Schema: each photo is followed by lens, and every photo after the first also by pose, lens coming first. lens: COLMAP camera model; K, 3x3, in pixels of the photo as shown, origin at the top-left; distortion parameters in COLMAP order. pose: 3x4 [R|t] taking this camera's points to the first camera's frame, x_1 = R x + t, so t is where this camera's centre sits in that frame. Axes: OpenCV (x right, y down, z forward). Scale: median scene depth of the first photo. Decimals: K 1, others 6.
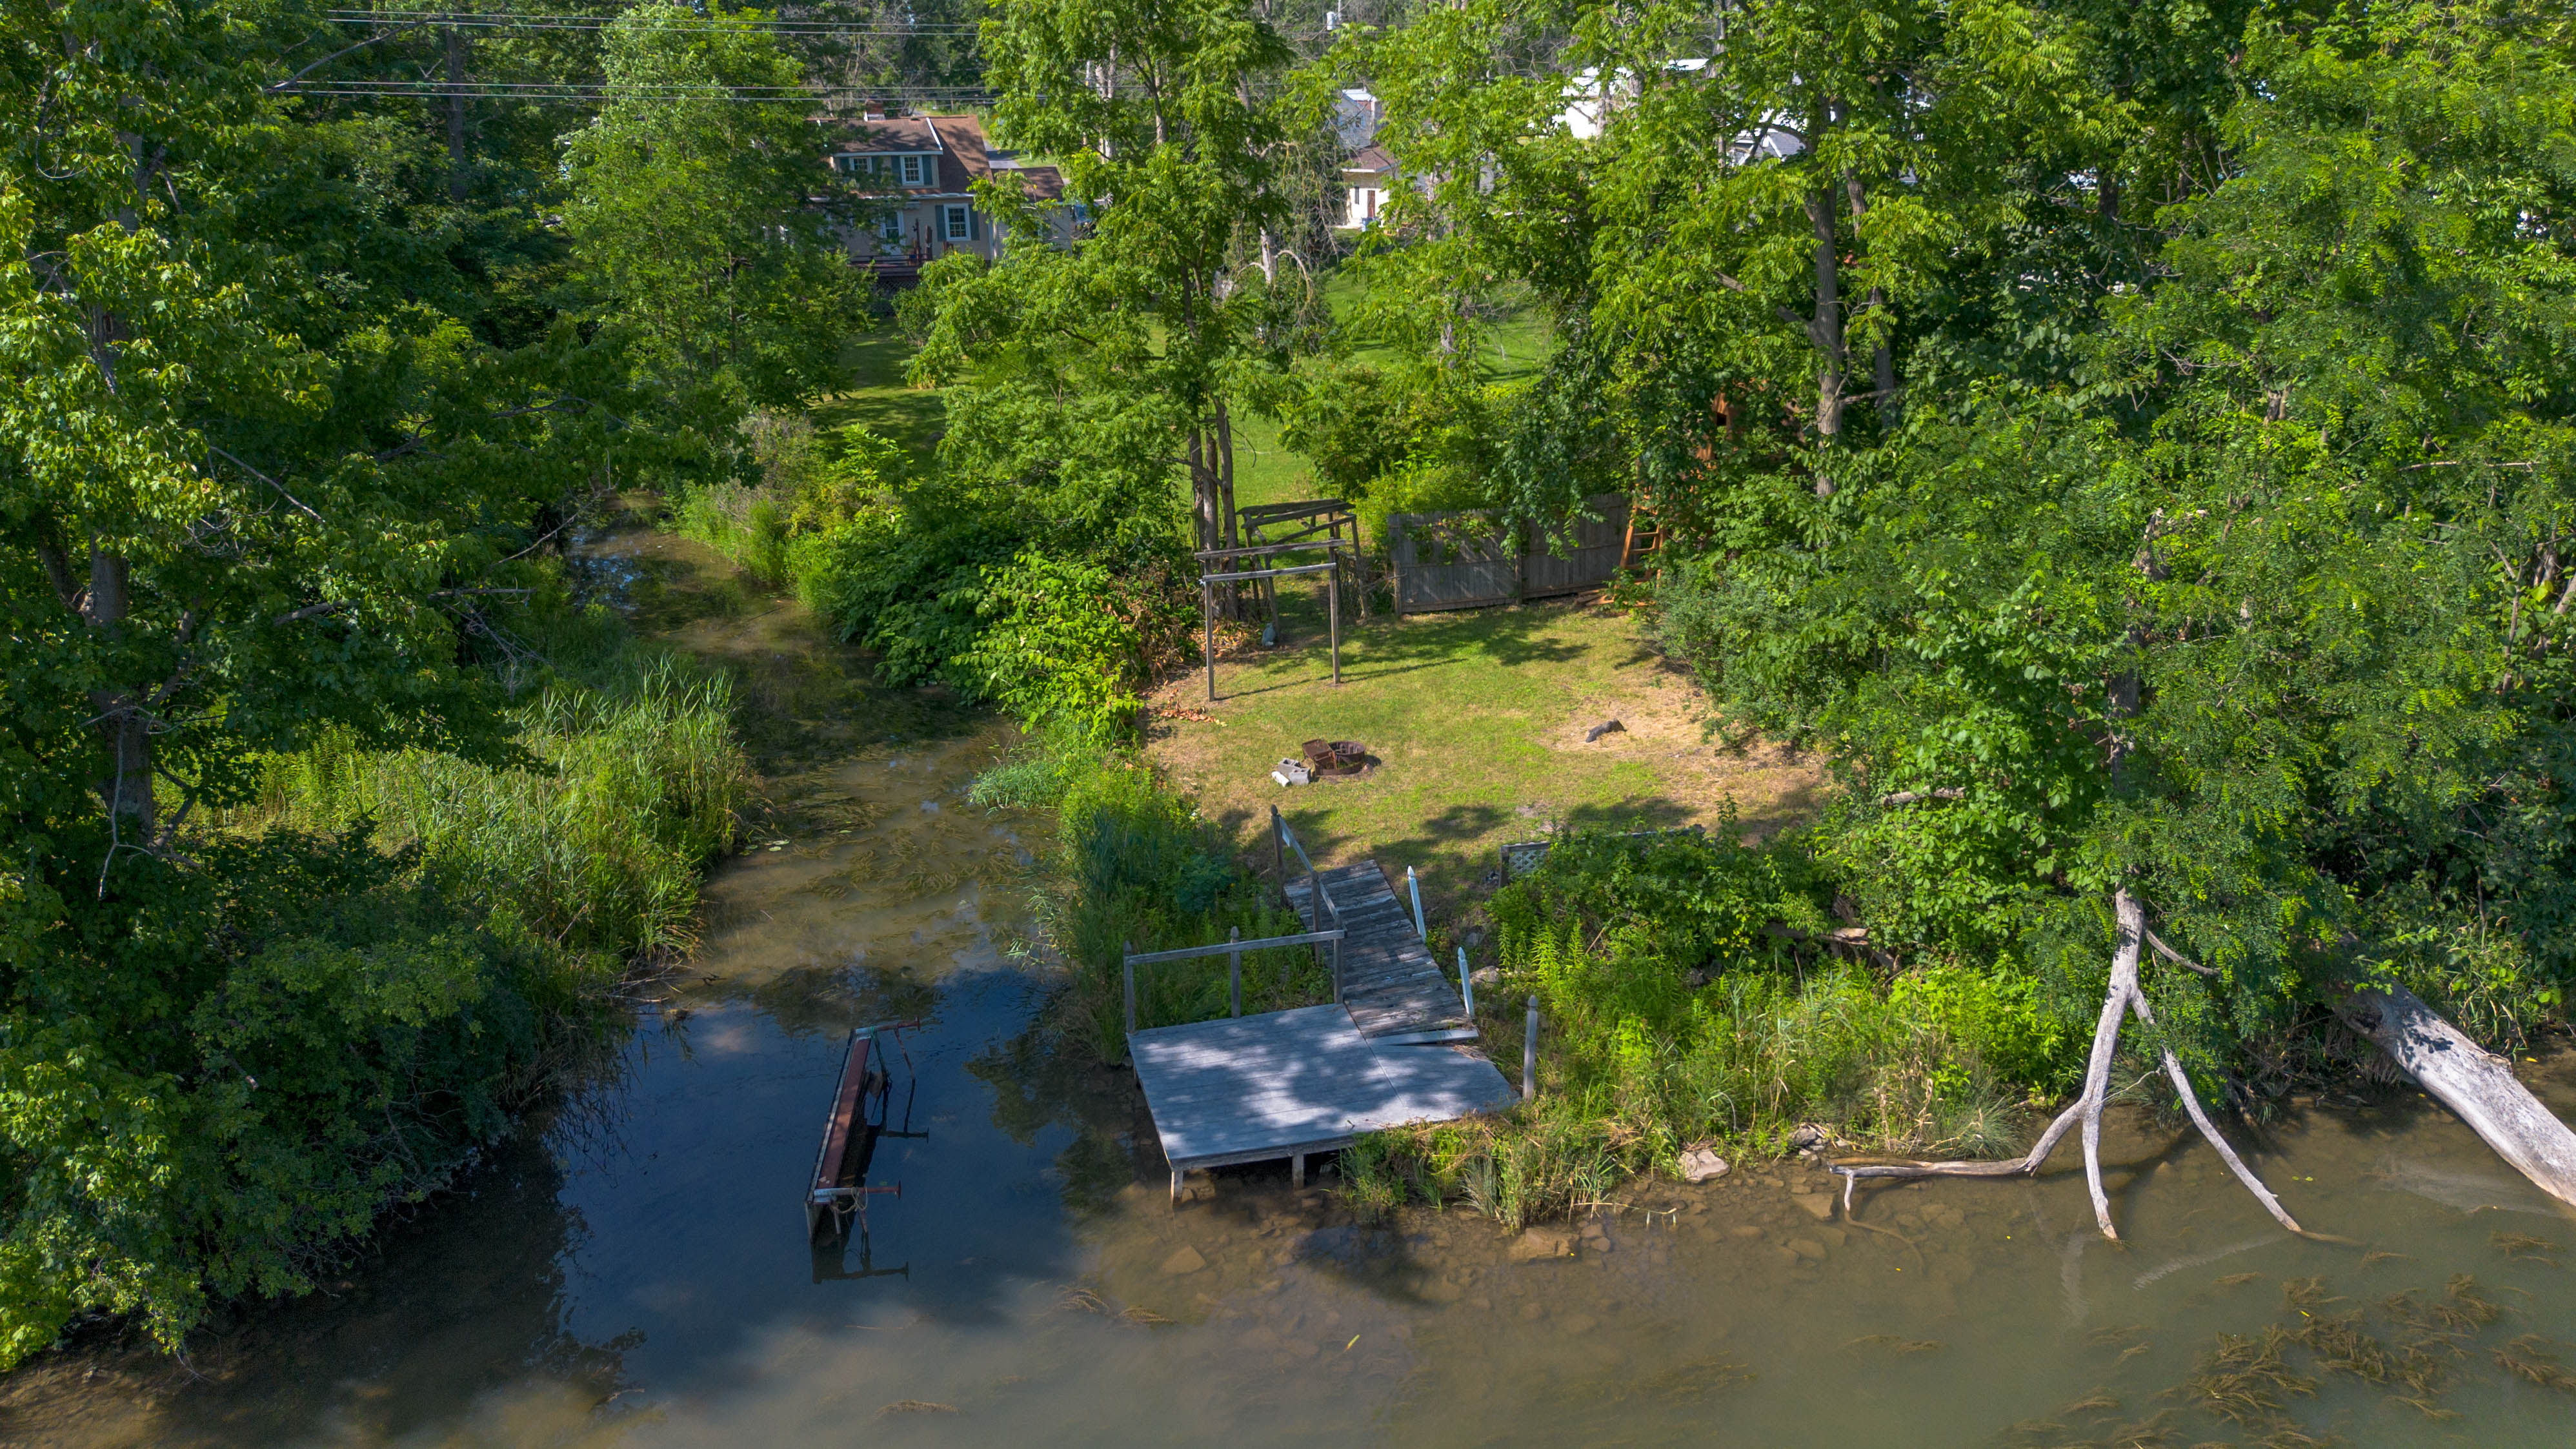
lens RADIAL K [[1840.7, 0, 1288.0], [0, 1840.7, 724.5], [0, 0, 1]] dist [0.064458, -0.062700]
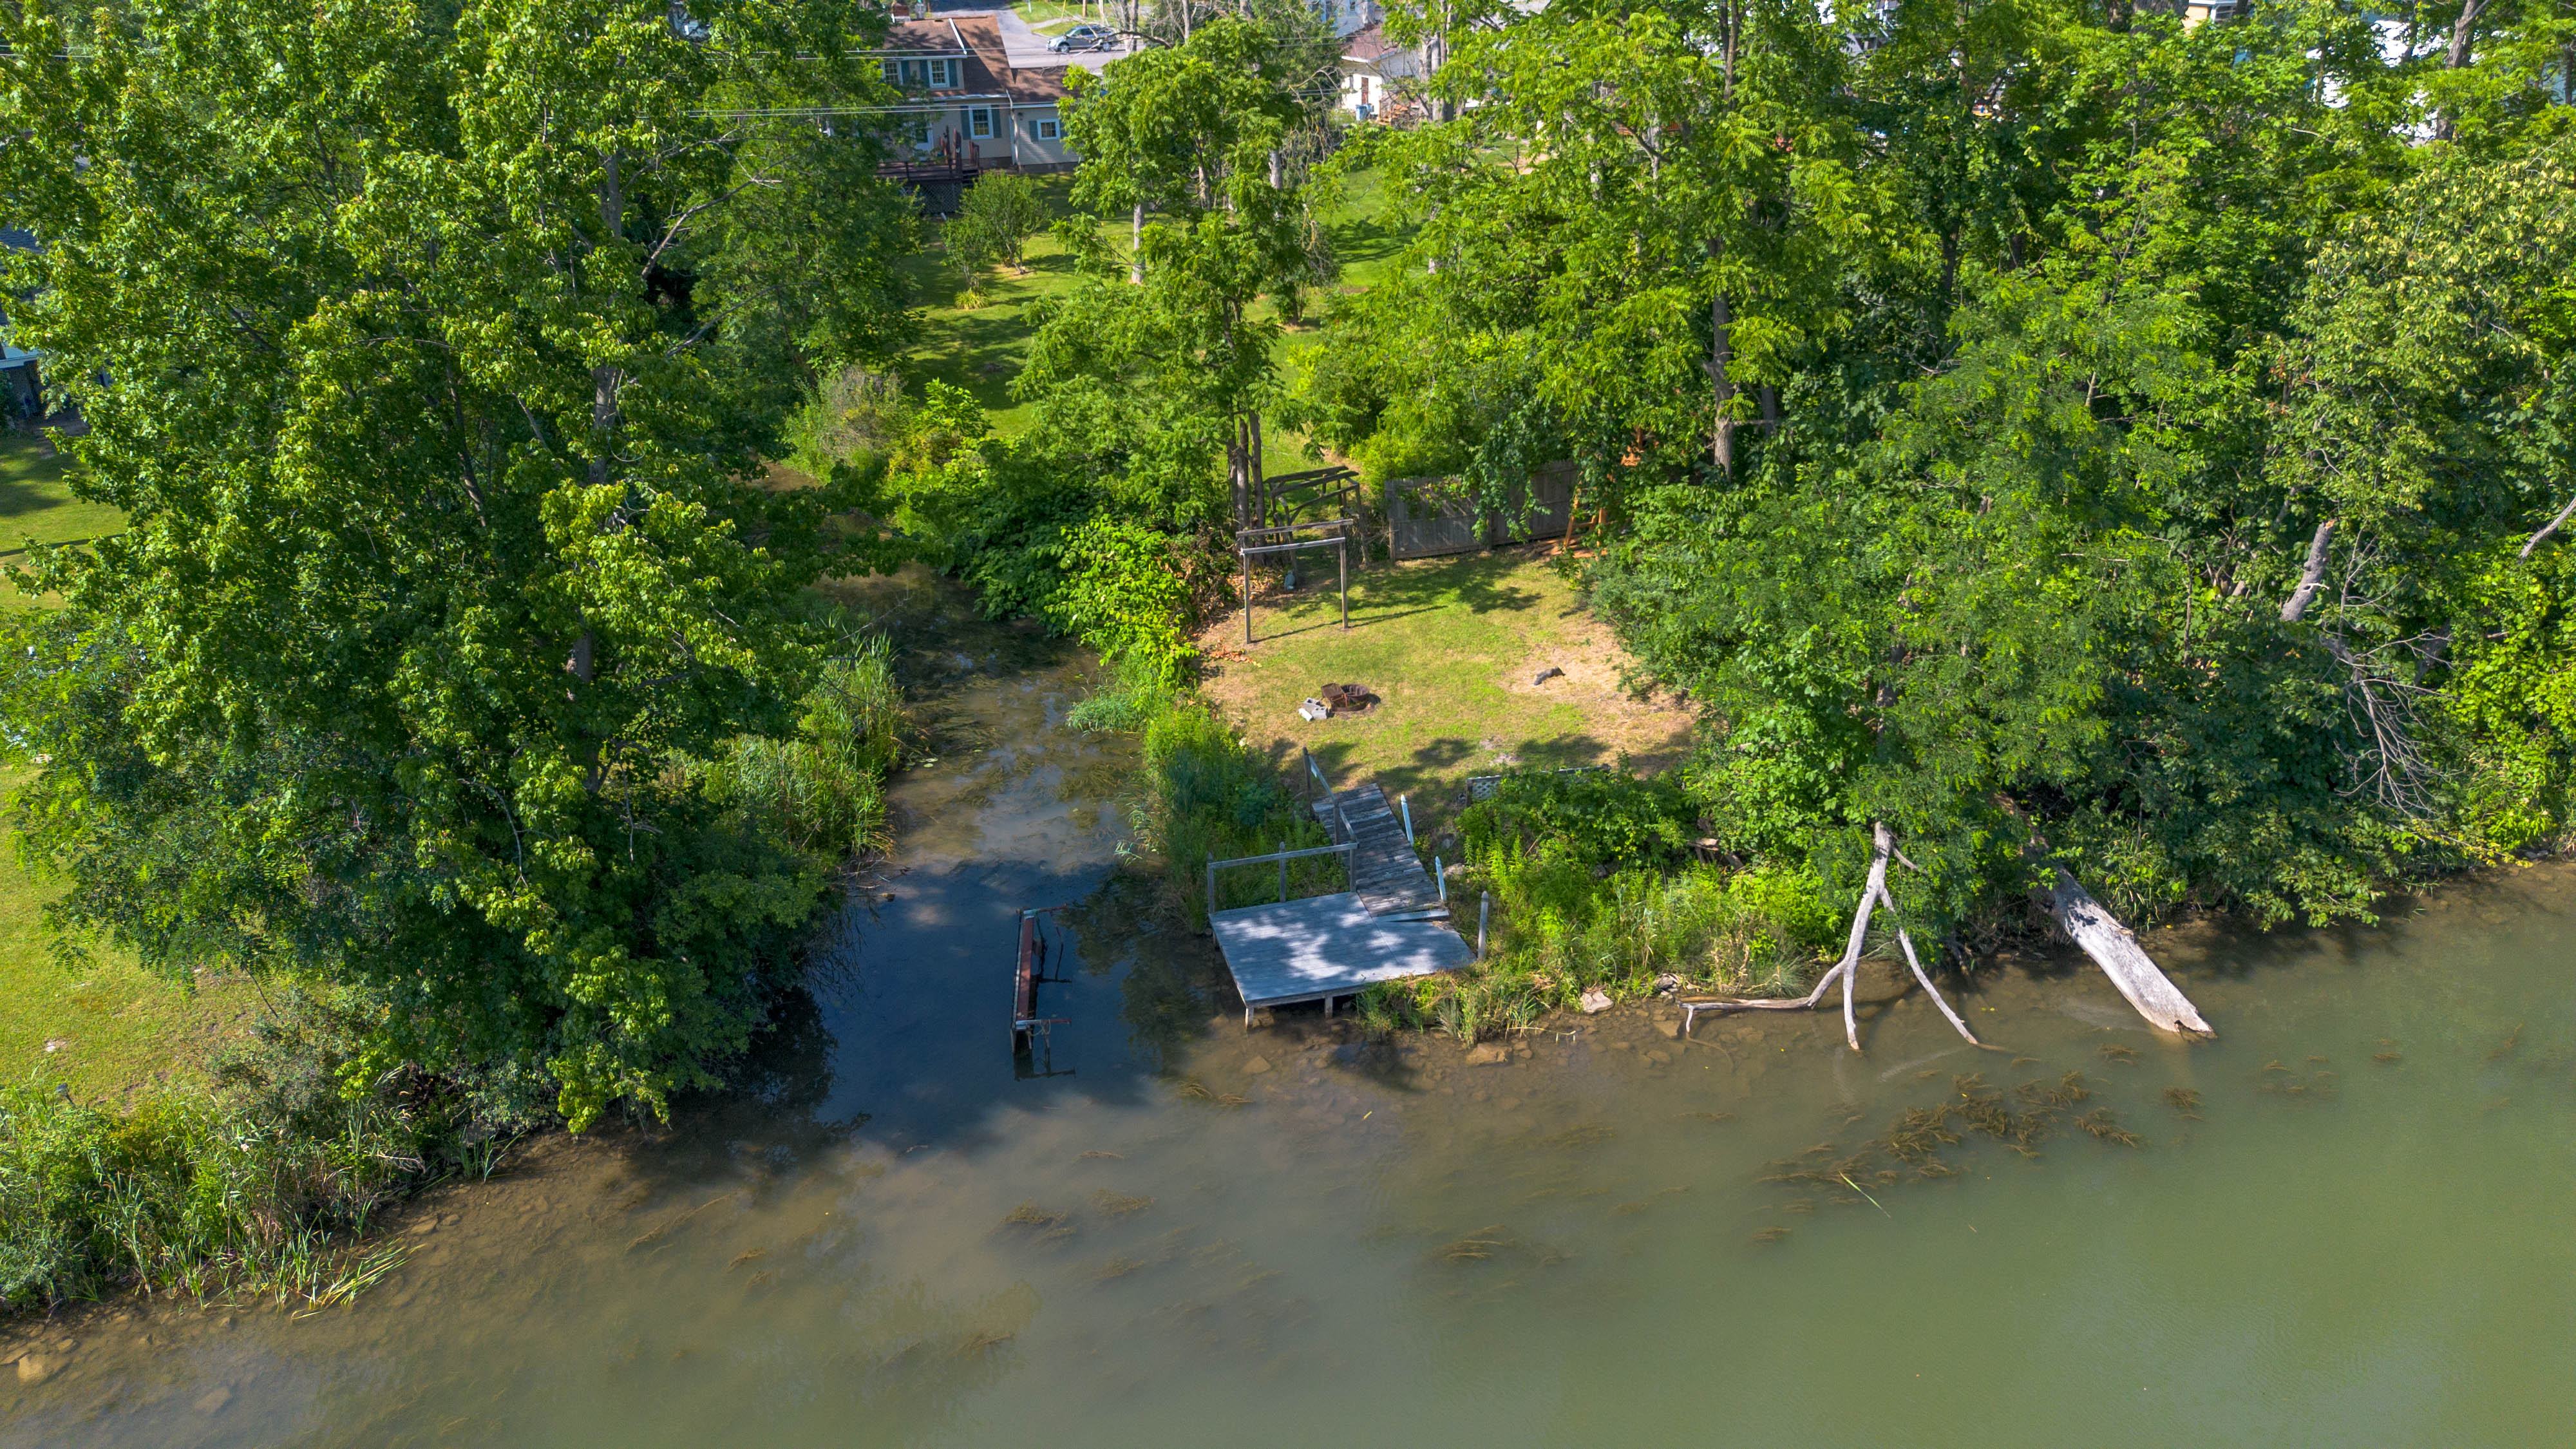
lens RADIAL K [[1858.3, 0, 1288.0], [0, 1858.3, 724.5], [0, 0, 1]] dist [0.131384, -0.238661]
pose [[0.999967, -0.003011, 0.007594, -0.034974], [0.002199, 0.994487, 0.104835, -0.135254], [-0.007868, -0.104815, 0.994461, -0.448987]]
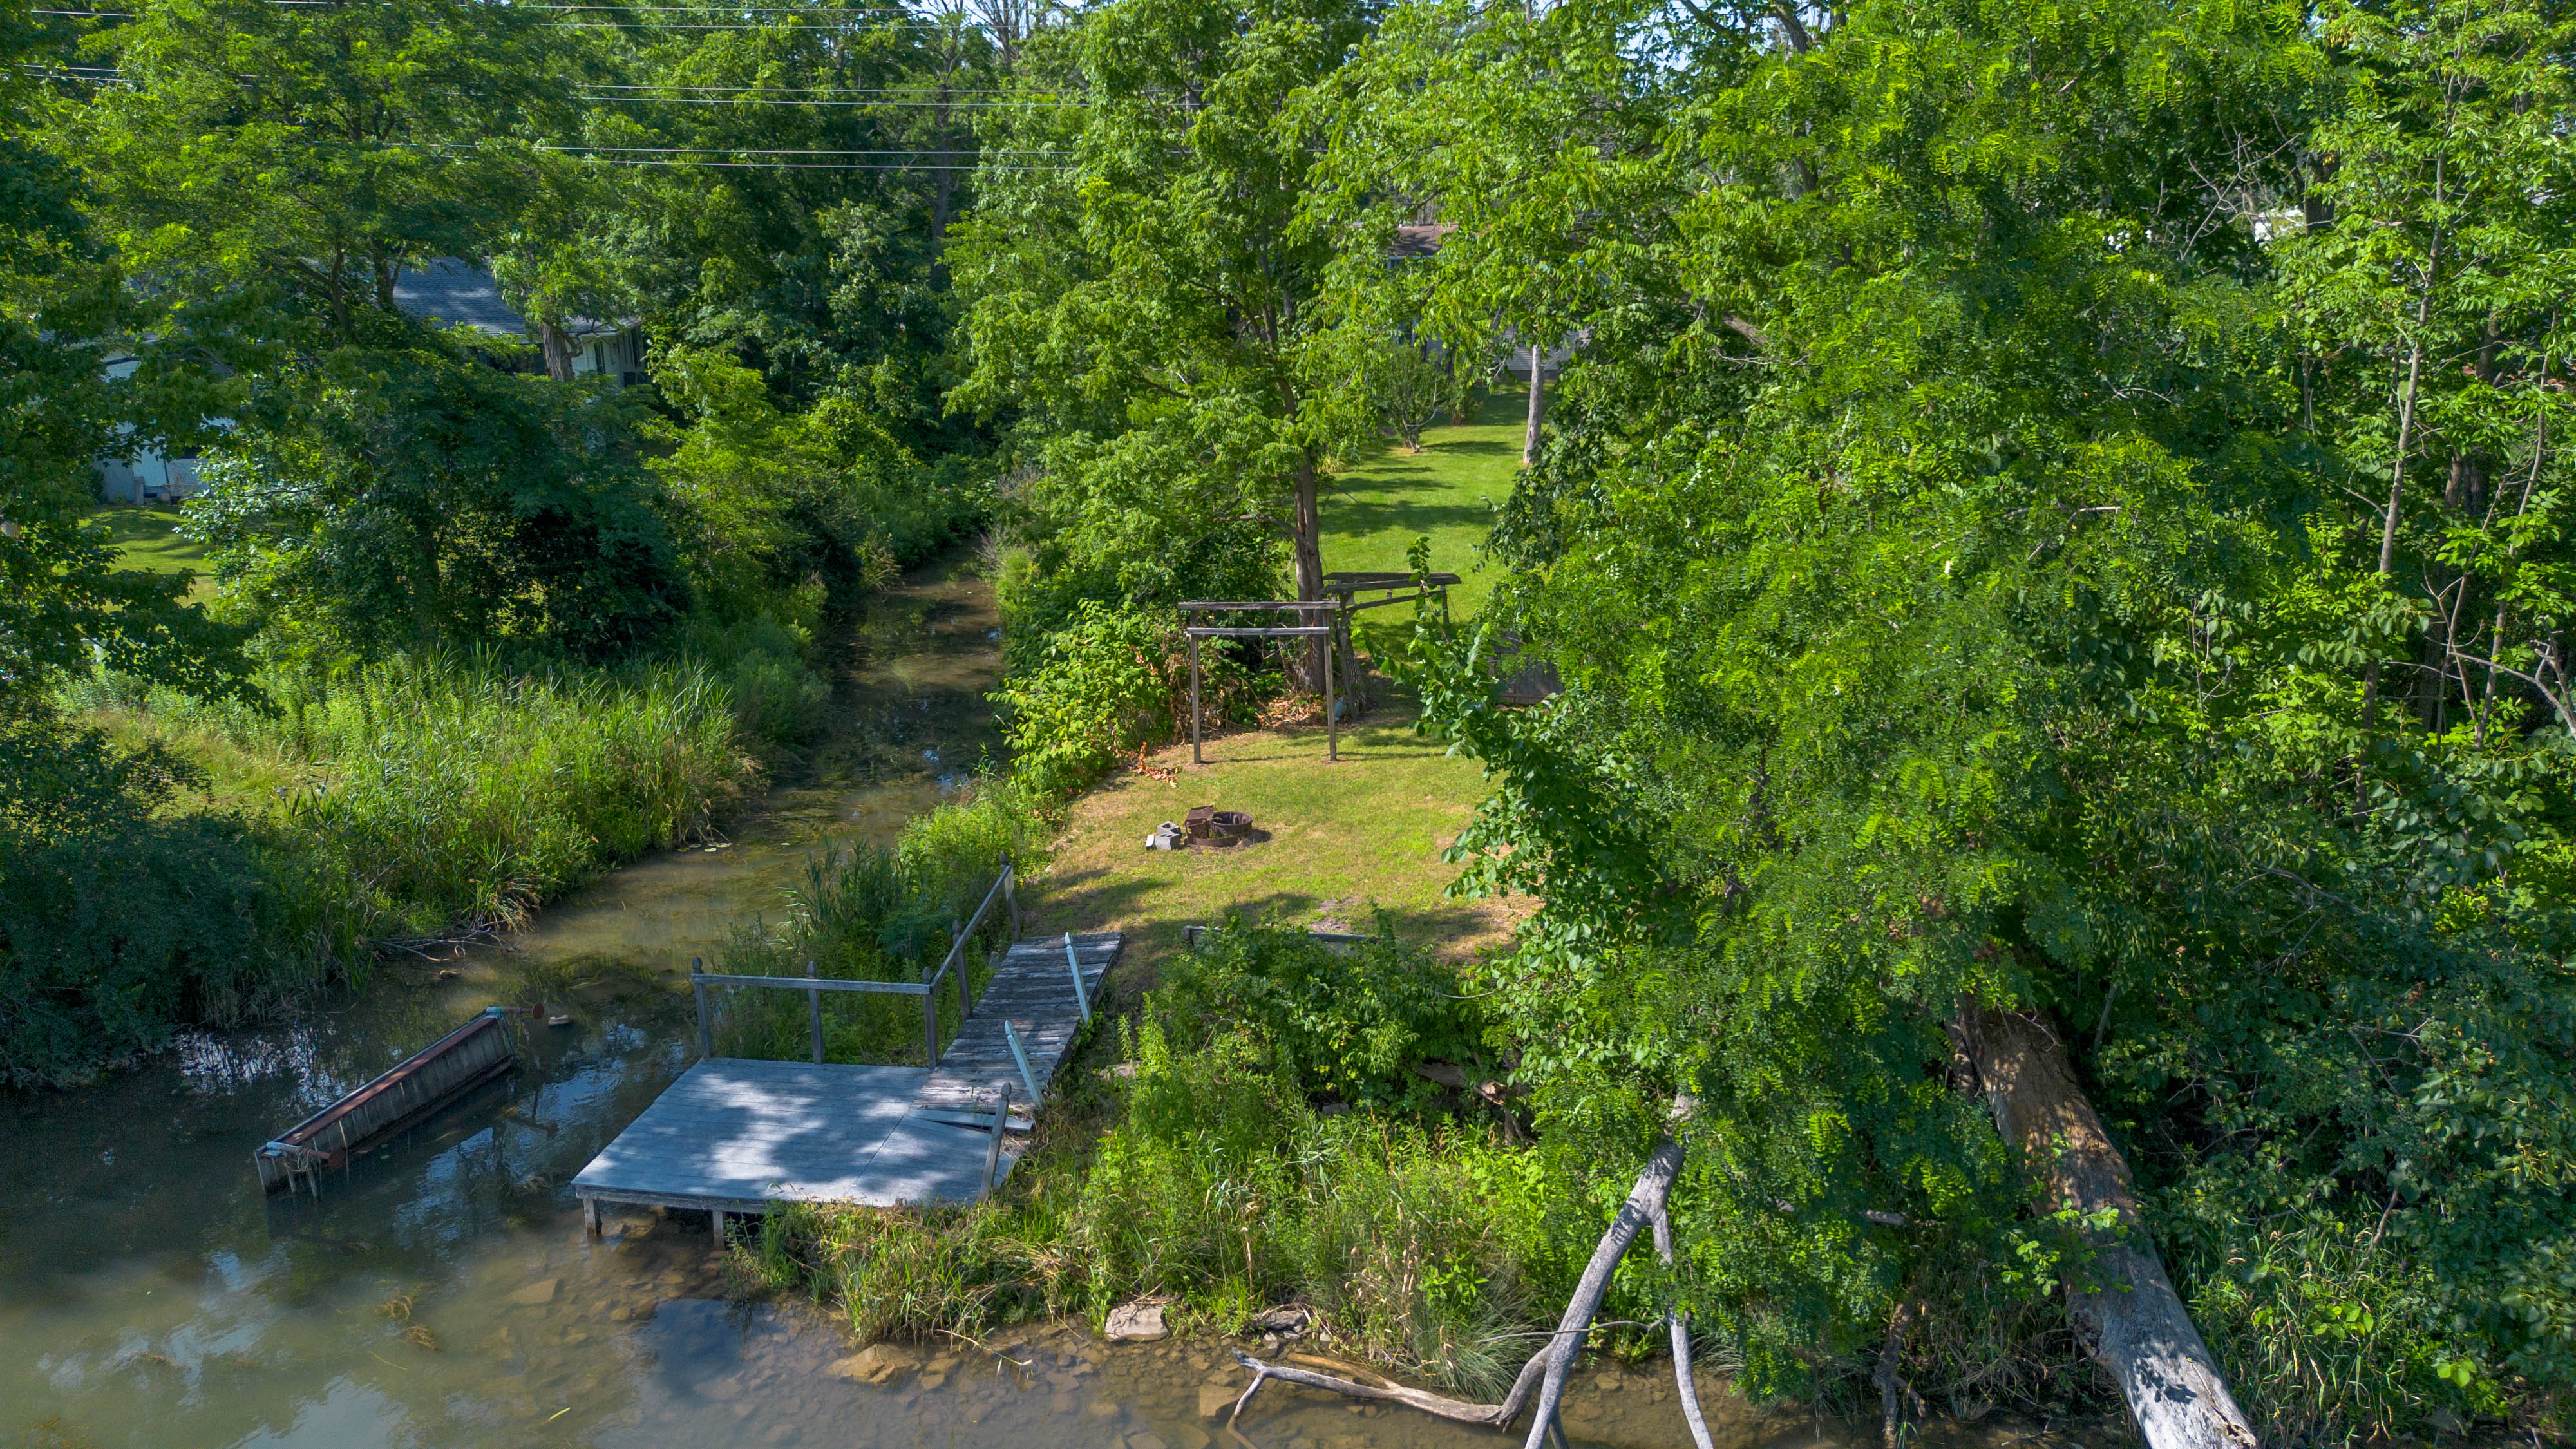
lens RADIAL K [[1840.5, 0, 1288.0], [0, 1840.5, 724.5], [0, 0, 1]] dist [0.064458, -0.062700]
pose [[0.916364, 0.098104, -0.388140, 0.527116], [-0.123613, 0.991473, -0.041240, 0.001311], [0.380785, 0.085770, 0.920677, 0.230269]]
